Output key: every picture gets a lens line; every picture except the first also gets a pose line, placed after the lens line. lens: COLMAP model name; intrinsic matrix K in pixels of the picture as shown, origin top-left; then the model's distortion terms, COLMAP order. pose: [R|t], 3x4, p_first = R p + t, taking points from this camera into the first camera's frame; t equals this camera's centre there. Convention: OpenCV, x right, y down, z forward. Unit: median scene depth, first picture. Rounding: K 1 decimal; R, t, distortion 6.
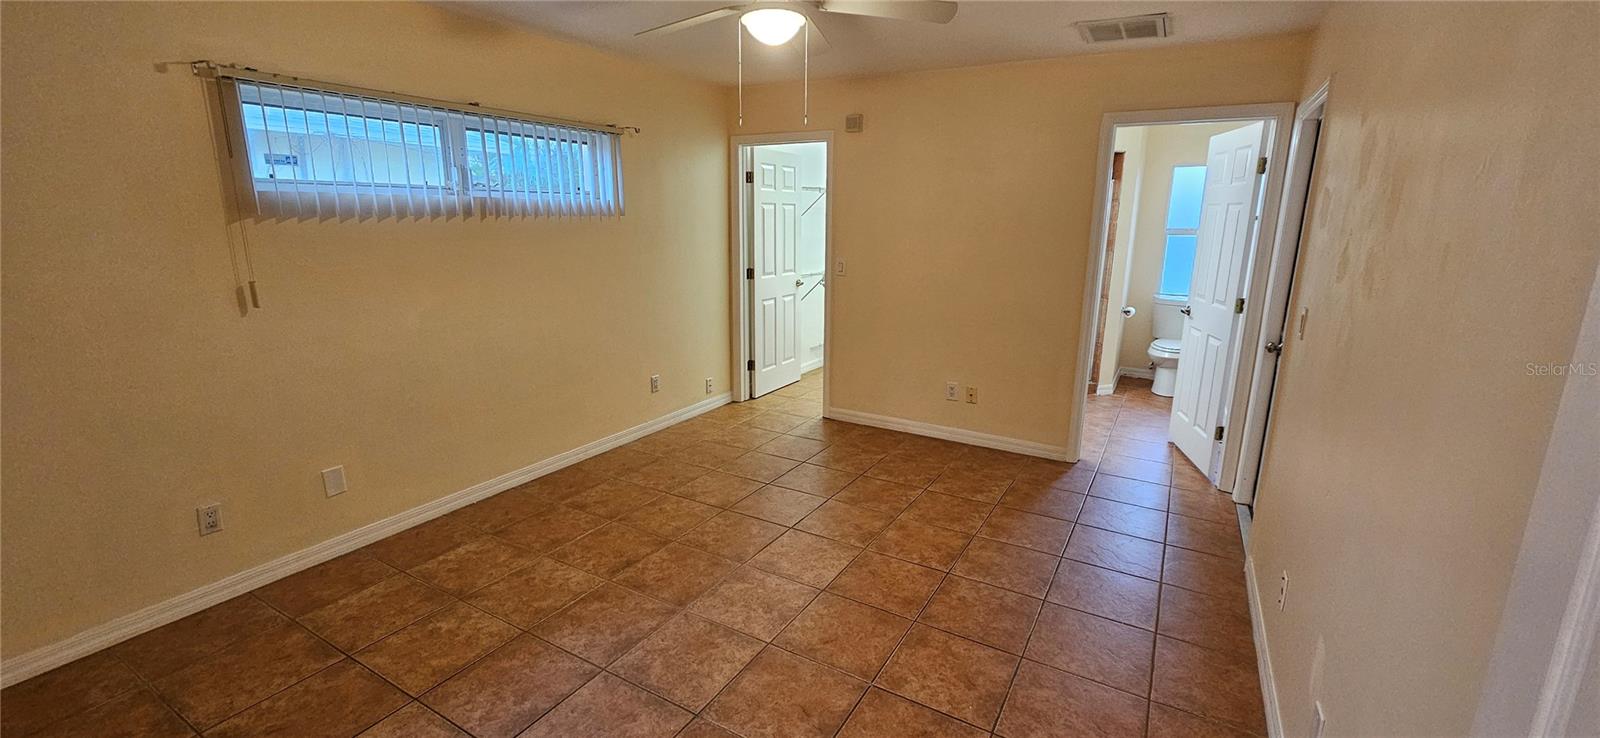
lens RADIAL K [[653.0, 0, 808.6], [0, 653.0, 366.1], [0, 0, 1]] dist [0.000125, 0.000364]
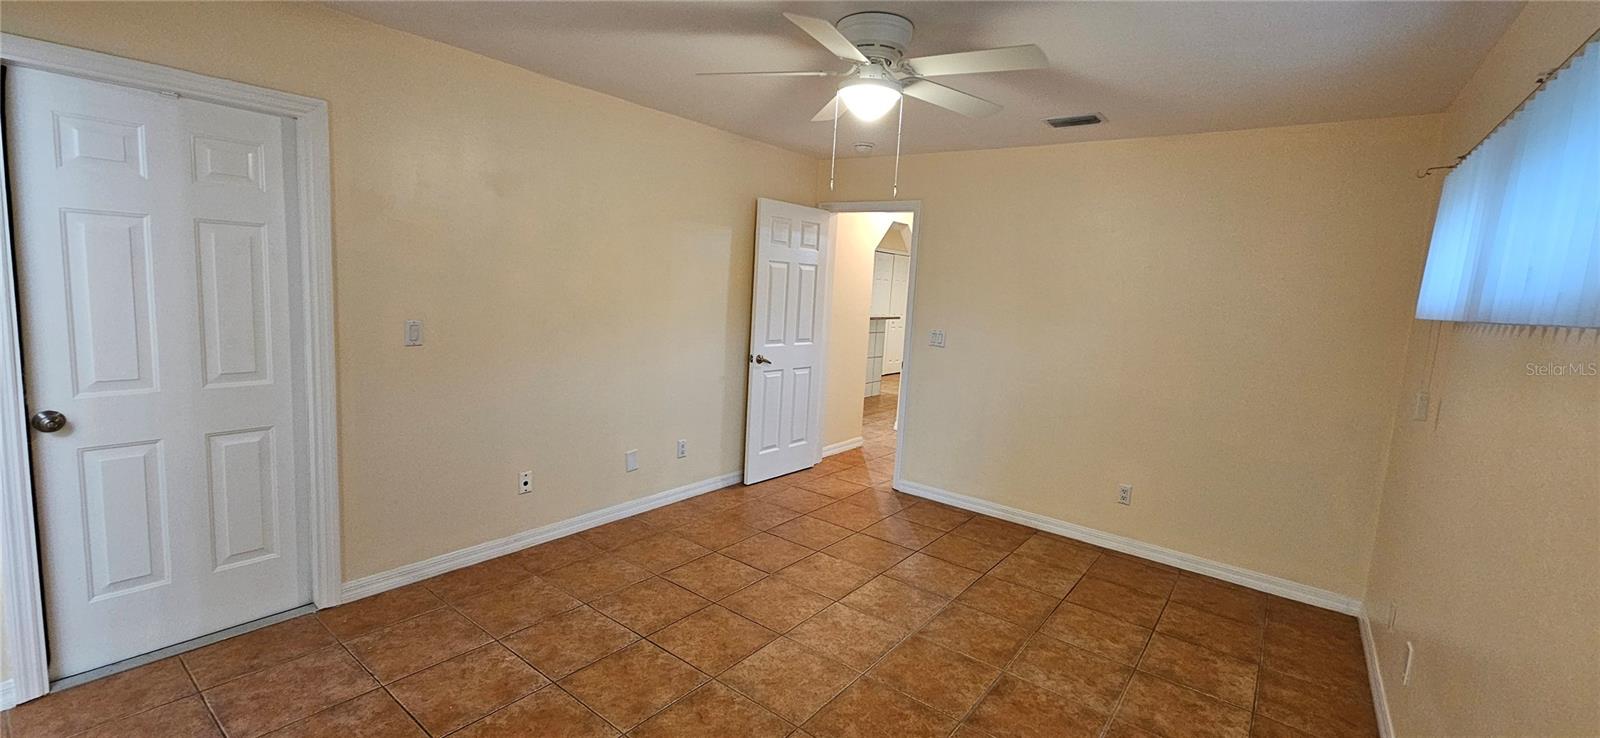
lens RADIAL K [[653.0, 0, 810.4], [0, 653.0, 364.6], [0, 0, 1]] dist [0.000125, 0.000364]
pose [[-0.989961, -0.089849, 0.109112, -0.089040], [-0.046677, 0.936463, 0.347647, -0.382763], [-0.133415, 0.339064, -0.931255, 1.684898]]
